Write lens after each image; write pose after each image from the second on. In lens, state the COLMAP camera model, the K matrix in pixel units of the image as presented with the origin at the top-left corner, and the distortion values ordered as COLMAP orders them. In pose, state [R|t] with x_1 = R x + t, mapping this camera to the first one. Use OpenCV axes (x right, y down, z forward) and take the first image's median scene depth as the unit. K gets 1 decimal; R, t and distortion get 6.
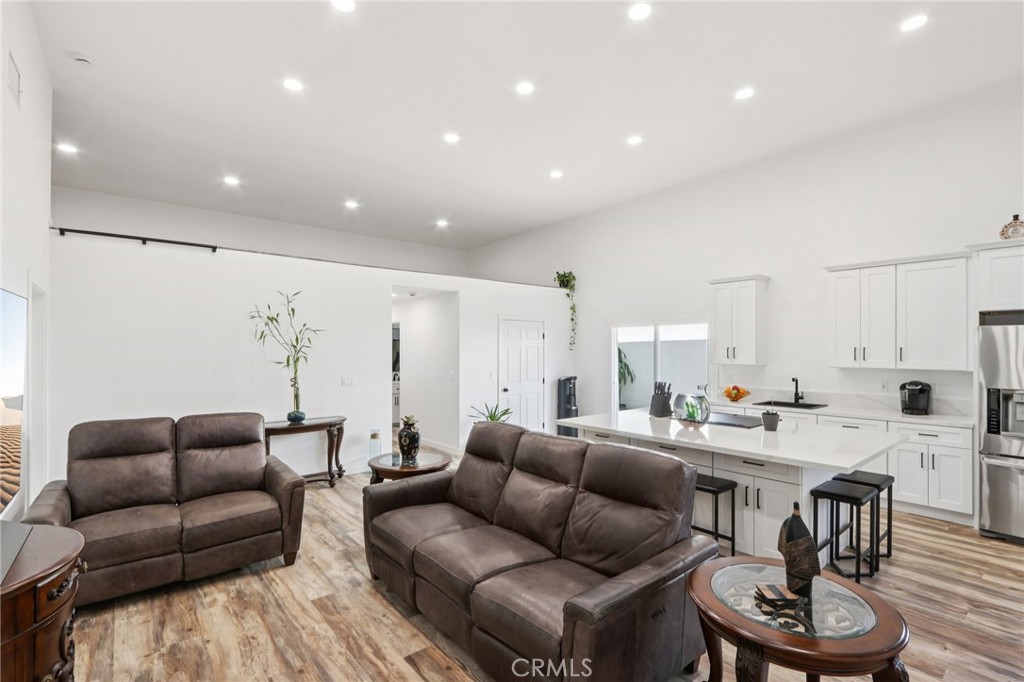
lens RADIAL K [[475.1, 0, 514.8], [0, 475.1, 344.7], [0, 0, 1]] dist [-0.004836, -0.000393]
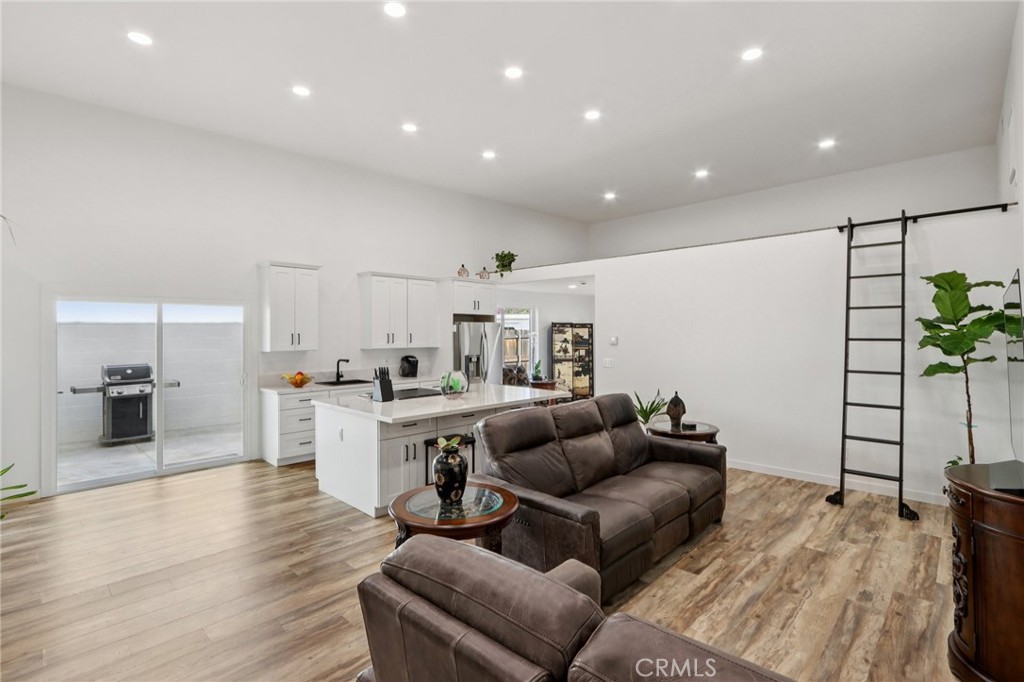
lens RADIAL K [[475.1, 0, 514.7], [0, 475.1, 337.4], [0, 0, 1]] dist [-0.004836, -0.000393]
pose [[-0.107240, -0.007557, 0.994204, -1.097210], [-0.005140, 0.999962, 0.007046, 0.007880], [-0.994220, -0.004354, -0.107275, 1.233495]]
